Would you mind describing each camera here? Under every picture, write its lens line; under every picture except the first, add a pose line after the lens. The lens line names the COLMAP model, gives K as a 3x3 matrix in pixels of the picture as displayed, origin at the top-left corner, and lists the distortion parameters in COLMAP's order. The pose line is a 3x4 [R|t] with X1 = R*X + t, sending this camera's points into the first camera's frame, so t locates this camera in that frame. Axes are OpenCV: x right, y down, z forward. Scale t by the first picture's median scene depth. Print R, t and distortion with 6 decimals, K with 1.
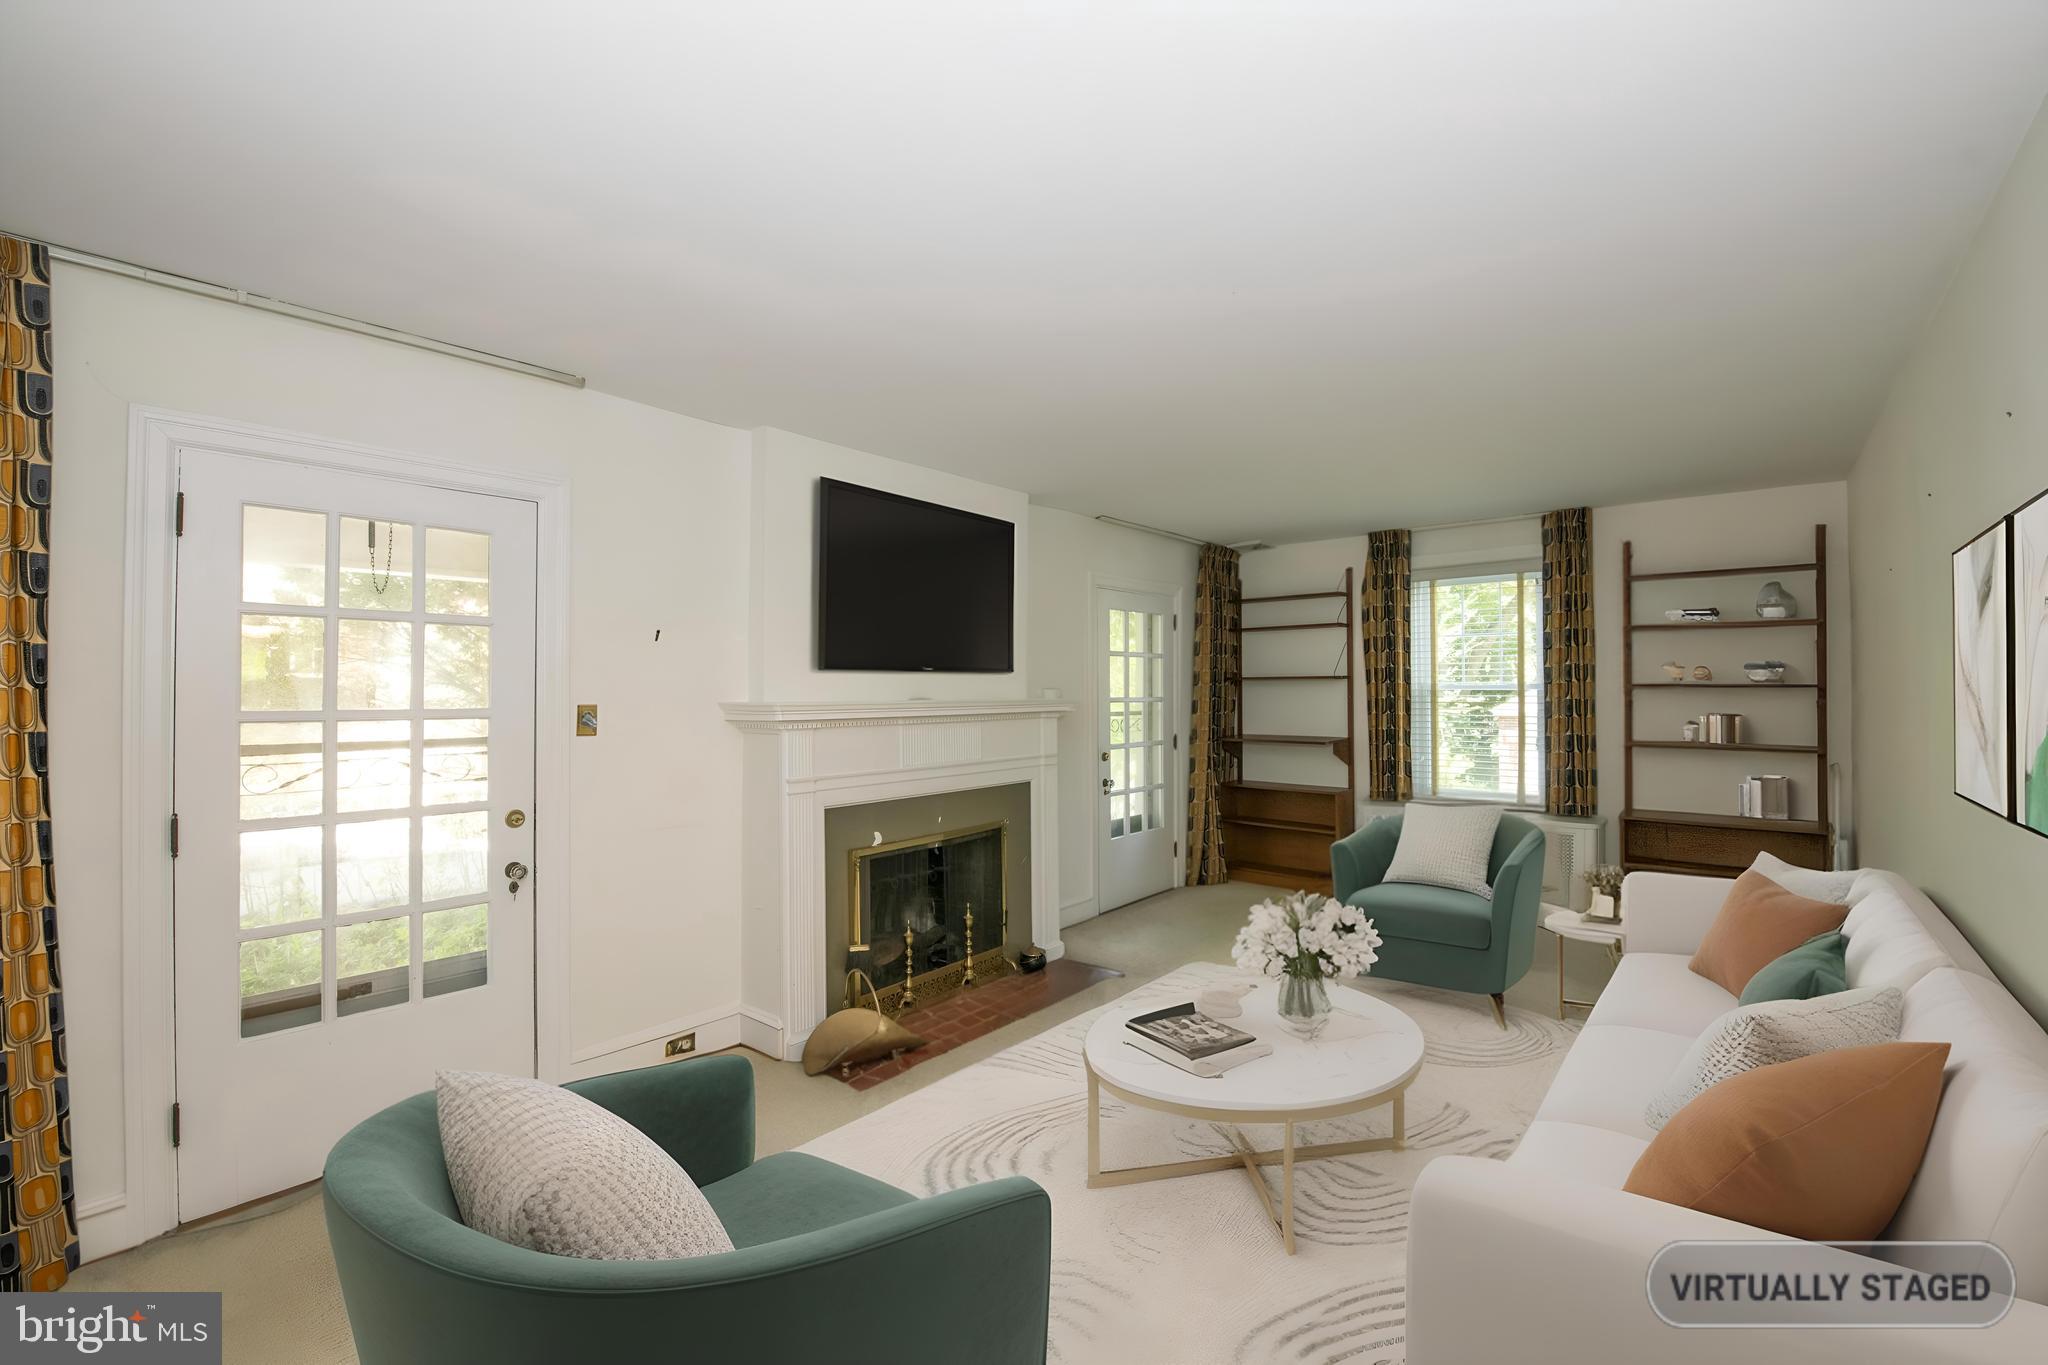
lens RADIAL K [[877.7, 0, 1009.3], [0, 877.7, 691.7], [0, 0, 1]] dist [-0.002840, -0.001790]
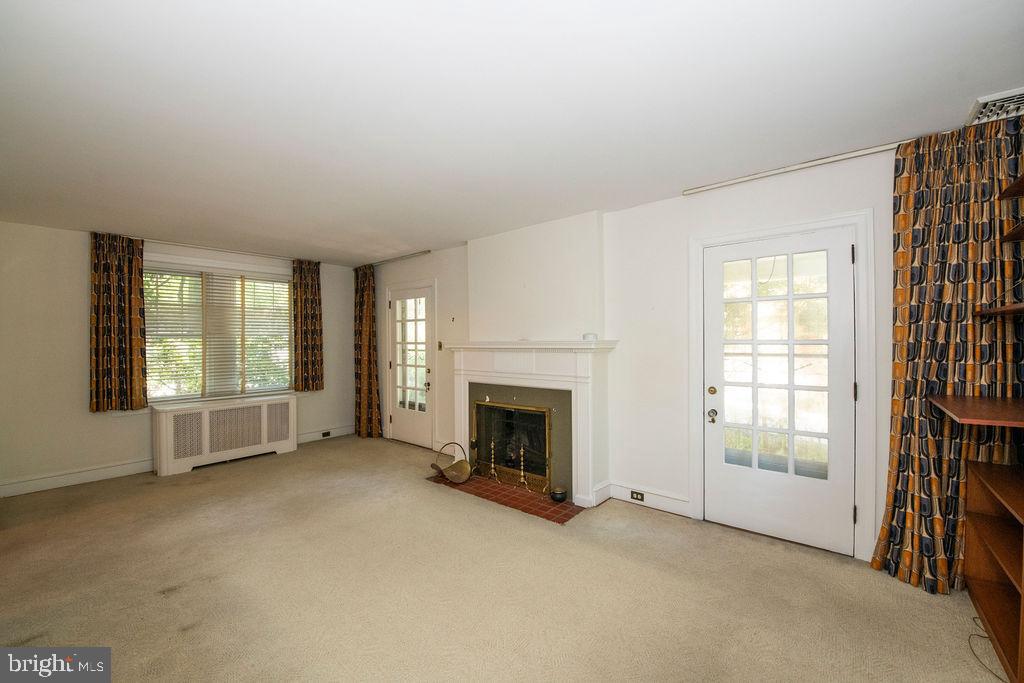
lens RADIAL K [[403.4, 0, 521.4], [0, 403.4, 345.8], [0, 0, 1]] dist [-0.021004, 0.000111]
pose [[0.014530, 0.029302, -0.999465, 0.775391], [0.014816, 0.999454, 0.029517, -0.006115], [0.999785, -0.015237, 0.014088, 0.896939]]
